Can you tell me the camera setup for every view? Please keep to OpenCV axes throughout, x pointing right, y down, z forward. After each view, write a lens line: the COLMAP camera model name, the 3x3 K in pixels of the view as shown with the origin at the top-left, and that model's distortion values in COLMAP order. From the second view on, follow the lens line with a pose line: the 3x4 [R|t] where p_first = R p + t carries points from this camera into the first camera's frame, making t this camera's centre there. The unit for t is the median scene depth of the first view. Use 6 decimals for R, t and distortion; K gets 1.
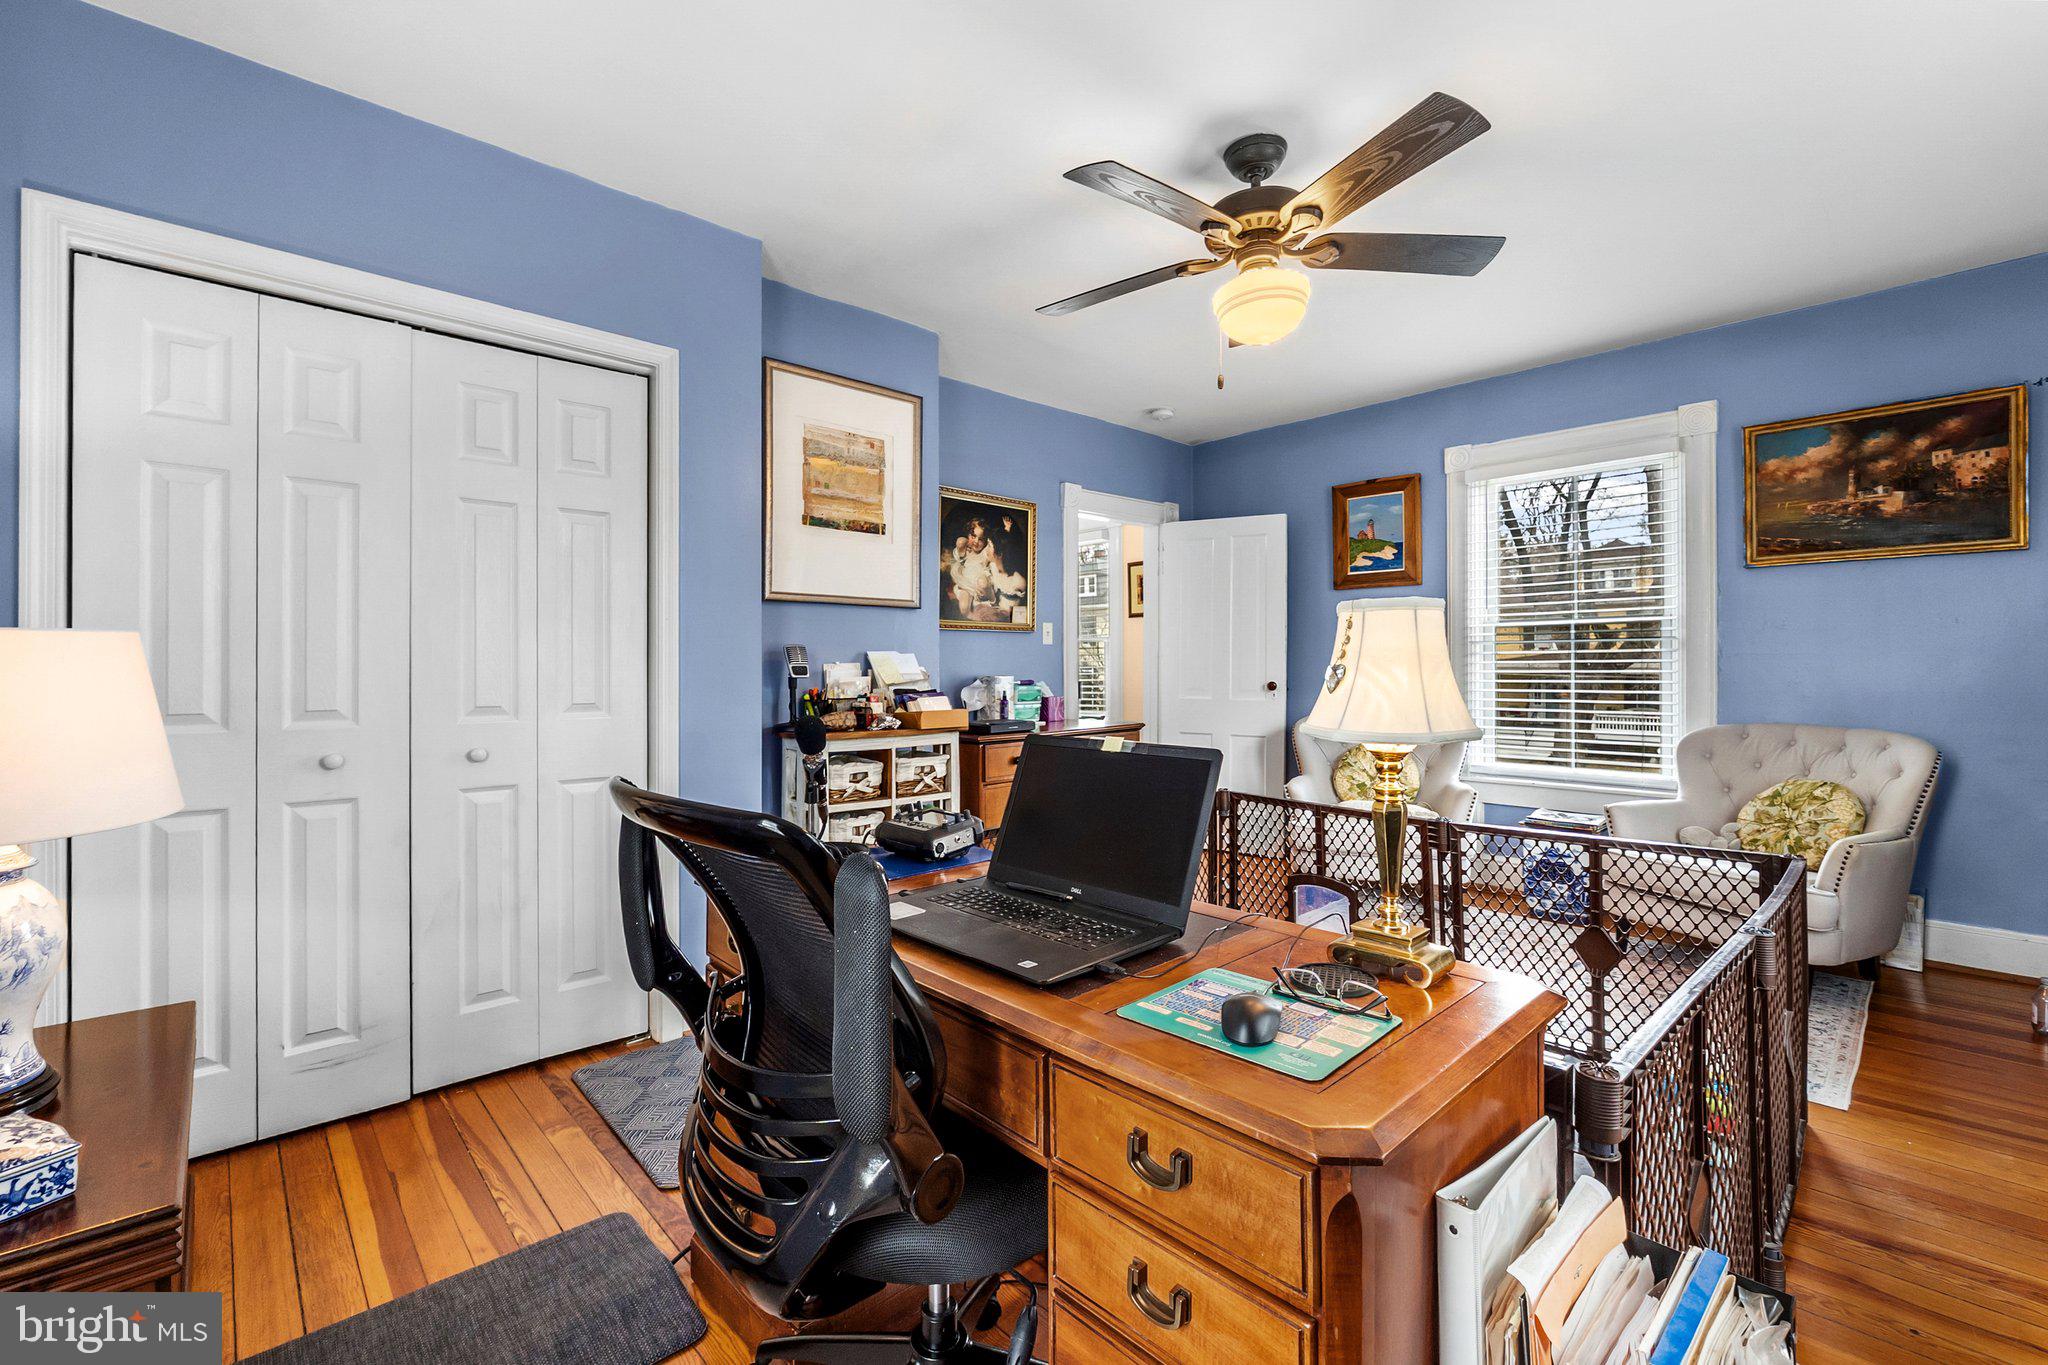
lens RADIAL K [[878.3, 0, 1022.5], [0, 878.3, 671.9], [0, 0, 1]] dist [-0.007866, -0.001675]
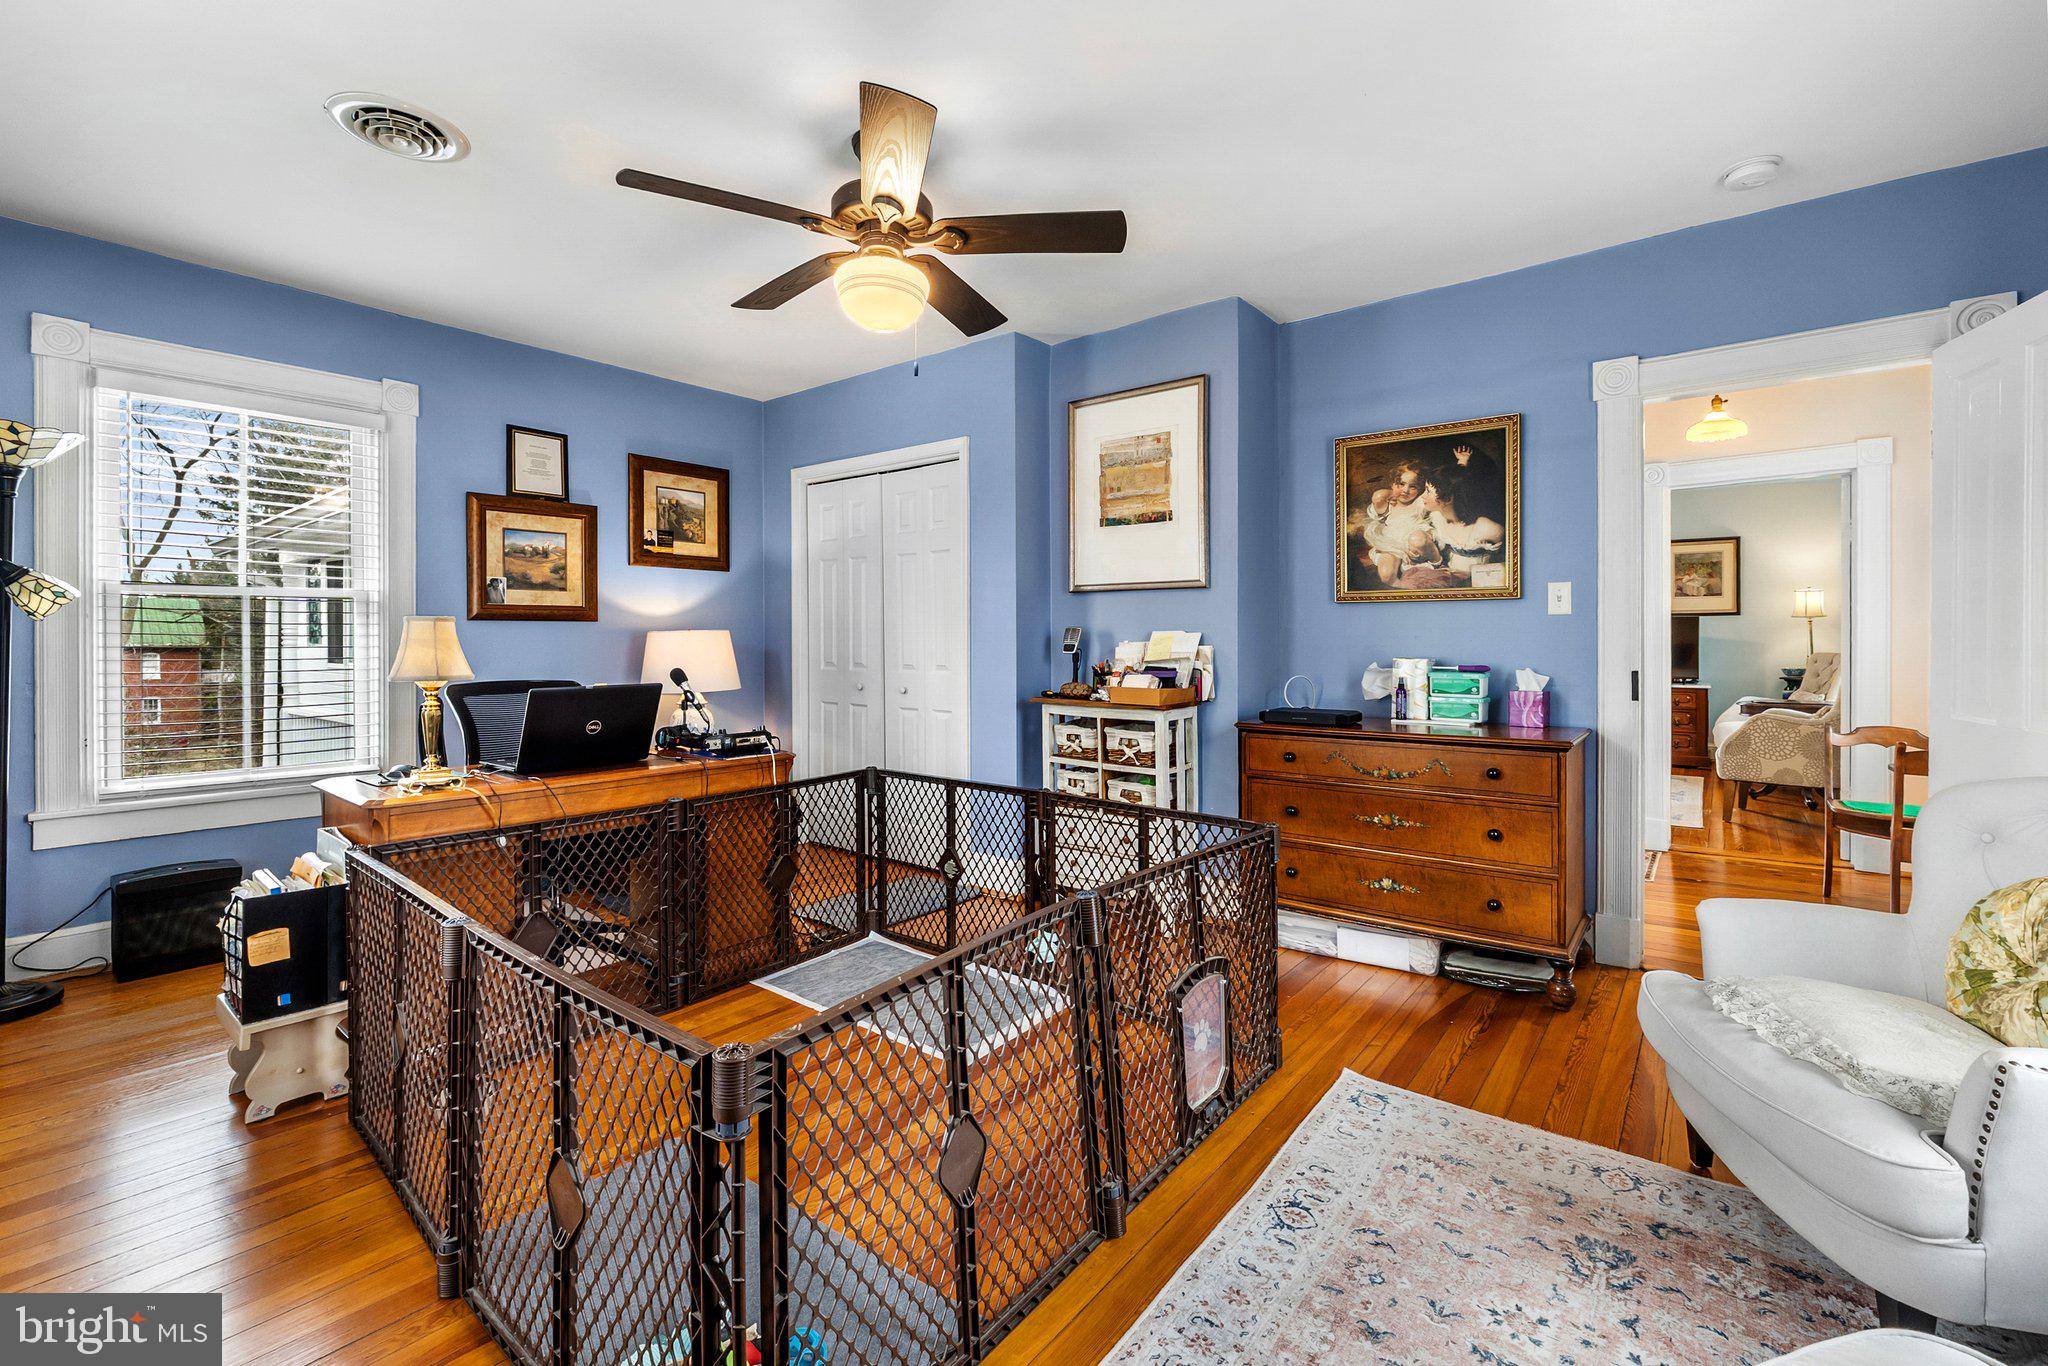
lens RADIAL K [[878.3, 0, 1018.6], [0, 878.3, 628.5], [0, 0, 1]] dist [-0.007866, -0.001675]
pose [[0.134434, -0.010141, -0.990871, 0.716780], [-0.008930, 0.999895, -0.011445, -0.010196], [0.990882, 0.010387, 0.134329, 0.561462]]
